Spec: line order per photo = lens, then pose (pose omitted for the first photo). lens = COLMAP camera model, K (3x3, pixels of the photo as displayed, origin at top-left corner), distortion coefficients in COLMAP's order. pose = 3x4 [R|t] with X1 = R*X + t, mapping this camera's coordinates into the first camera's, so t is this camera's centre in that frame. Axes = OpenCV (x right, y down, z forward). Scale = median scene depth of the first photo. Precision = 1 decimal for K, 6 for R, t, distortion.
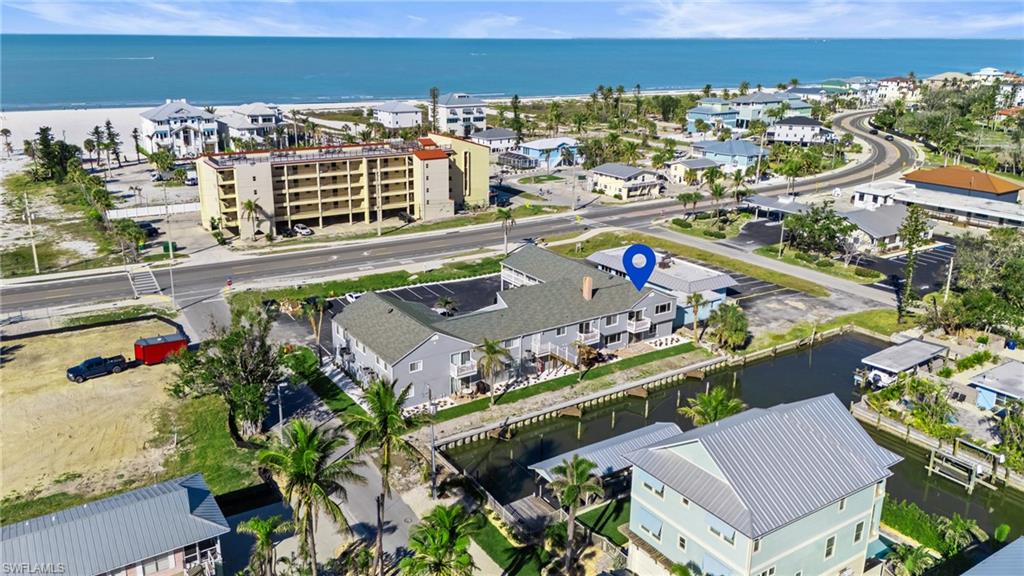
lens RADIAL K [[776.0, 0, 488.7], [0, 776.0, 283.2], [0, 0, 1]] dist [0.082314, -0.110158]
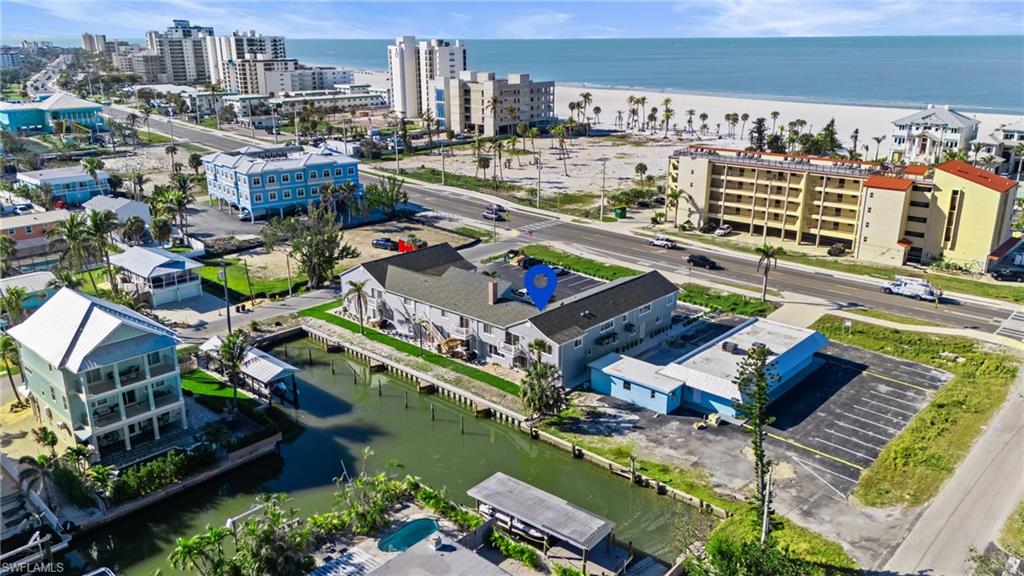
lens RADIAL K [[760.8, 0, 507.1], [0, 760.8, 313.7], [0, 0, 1]] dist [0.083737, -0.097028]
pose [[0.258253, 0.322291, -0.910733, 0.615280], [-0.286721, 0.925806, 0.246321, -0.128495], [0.922549, 0.197513, 0.331500, 0.409469]]
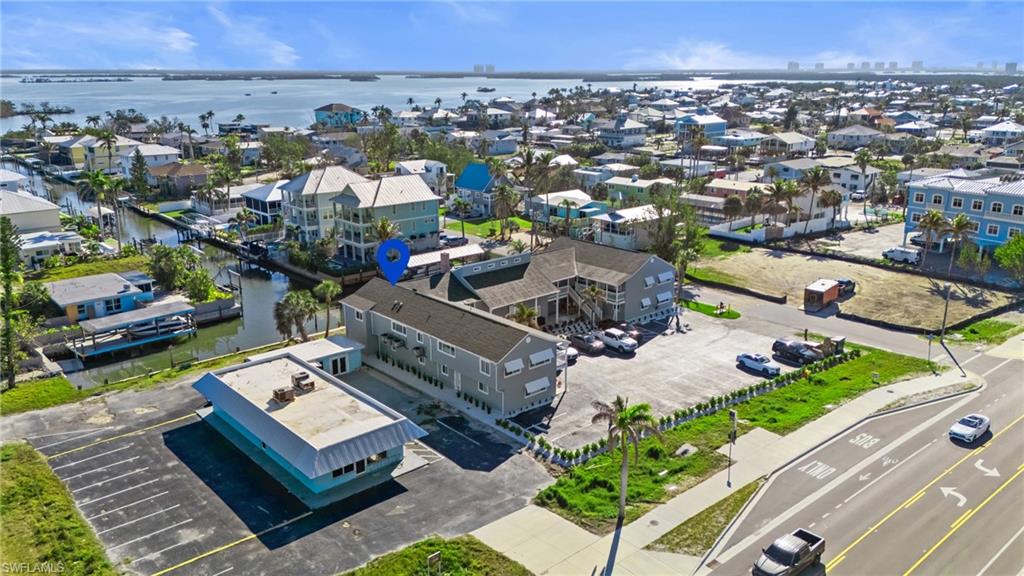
lens RADIAL K [[774.4, 0, 512.0], [0, 774.4, 288.0], [0, 0, 1]] dist [0.093836, -0.102221]
pose [[-0.987162, 0.040137, -0.154597, 0.116317], [-0.050722, 0.839031, 0.541715, -0.299330], [0.151455, 0.542602, -0.826223, 1.087500]]
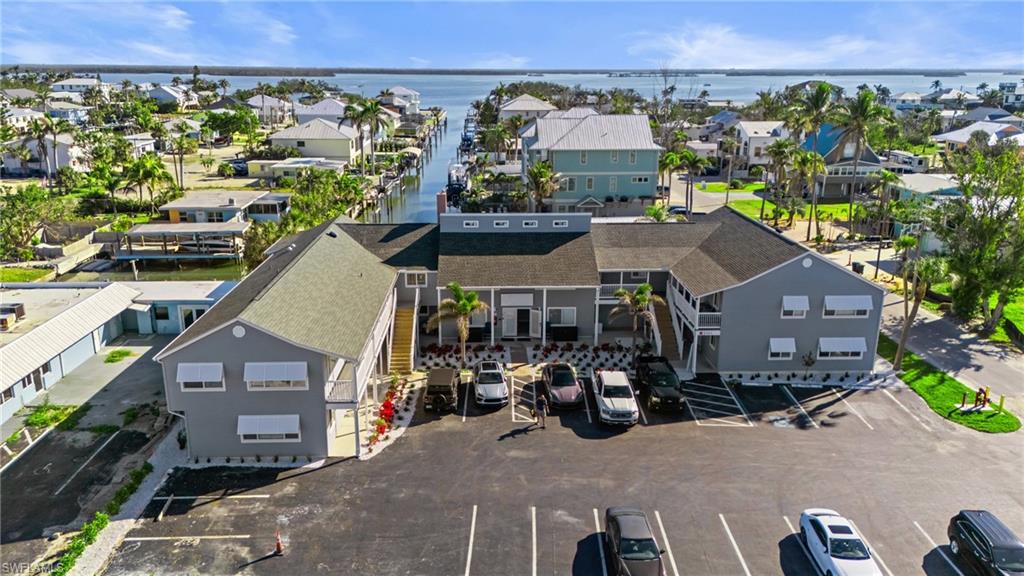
lens RADIAL K [[760.8, 0, 507.1], [0, 760.8, 313.7], [0, 0, 1]] dist [0.083737, -0.097028]
pose [[-0.861188, -0.163807, 0.481167, -0.133595], [0.143134, 0.830181, 0.538806, -0.146854], [-0.487716, 0.532885, -0.691496, 0.850623]]
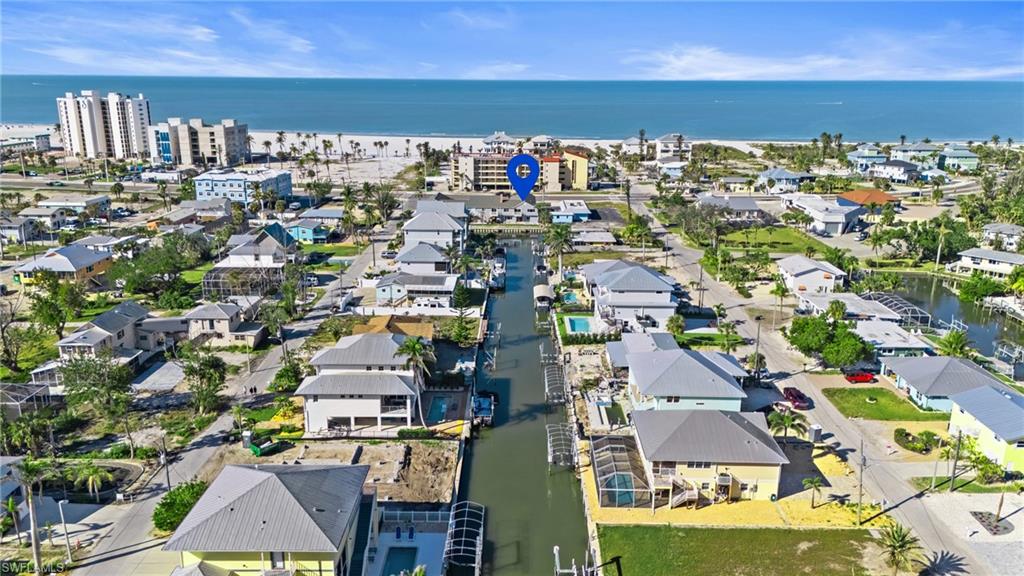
lens RADIAL K [[760.8, 0, 507.1], [0, 760.8, 313.7], [0, 0, 1]] dist [0.083737, -0.097028]
pose [[0.836182, 0.161164, -0.524238, 0.987553], [-0.166054, 0.985382, 0.038068, 0.184578], [0.522710, 0.055220, 0.850720, -0.788661]]
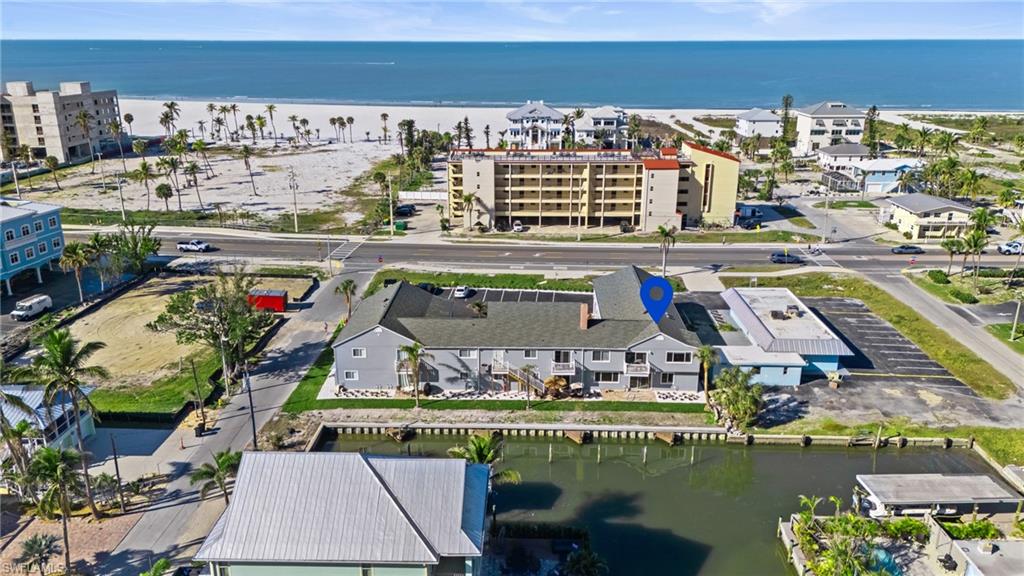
lens RADIAL K [[760.8, 0, 507.1], [0, 760.8, 313.7], [0, 0, 1]] dist [0.083737, -0.097028]
pose [[0.825862, 0.183515, -0.533173, 0.314575], [-0.164378, 0.982842, 0.083675, -0.034033], [0.539380, 0.018538, 0.841858, 0.111599]]
